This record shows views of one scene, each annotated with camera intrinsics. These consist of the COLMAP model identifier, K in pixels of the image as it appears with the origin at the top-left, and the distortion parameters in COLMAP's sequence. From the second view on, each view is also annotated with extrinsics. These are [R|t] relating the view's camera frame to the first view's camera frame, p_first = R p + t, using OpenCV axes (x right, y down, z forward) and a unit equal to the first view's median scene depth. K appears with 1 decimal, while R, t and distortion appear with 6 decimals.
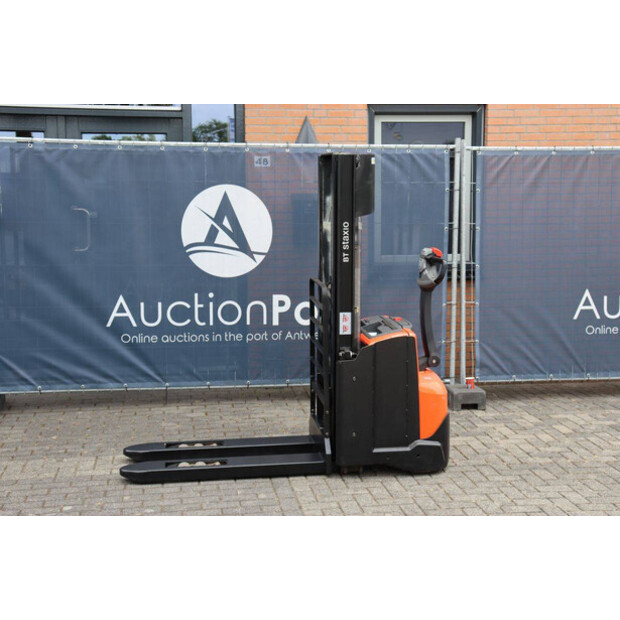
lens RADIAL K [[1036.8, 0, 310.0], [0, 1036.8, 310.0], [0, 0, 1]] dist [0.144383, 0.128514]
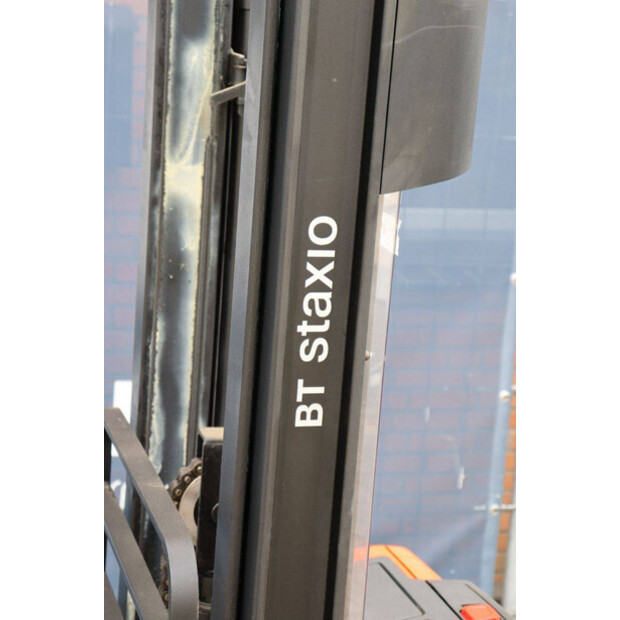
lens RADIAL K [[1488.2, 0, 310.0], [0, 1488.2, 310.0], [0, 0, 1]] dist [0.038230, 0.163341]
pose [[0.982942, 0.034912, 0.180570, -0.011273], [-0.054188, 0.993210, 0.102941, -0.076616], [-0.175751, -0.110969, 0.978160, 0.600584]]
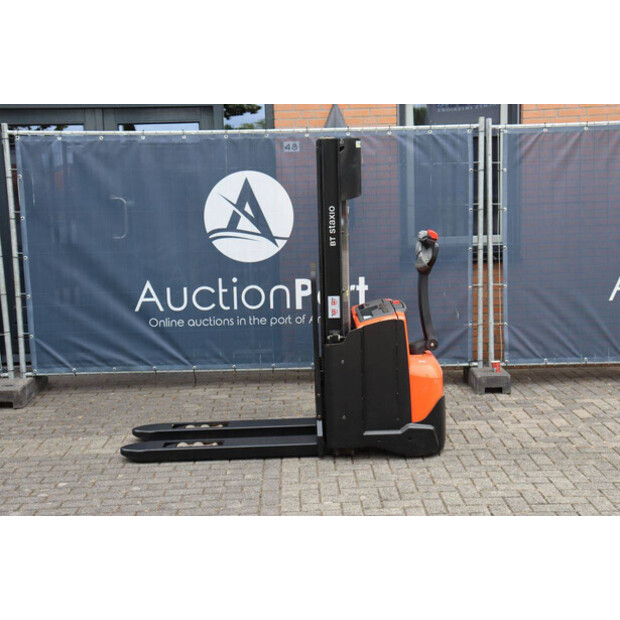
lens RADIAL K [[1036.8, 0, 310.0], [0, 1036.8, 310.0], [0, 0, 1]] dist [0.144383, 0.128514]
pose [[0.989050, -0.006077, -0.147458, 0.130032], [0.008496, 0.999839, 0.015778, -0.000229], [0.147339, -0.016858, 0.988942, 0.001196]]
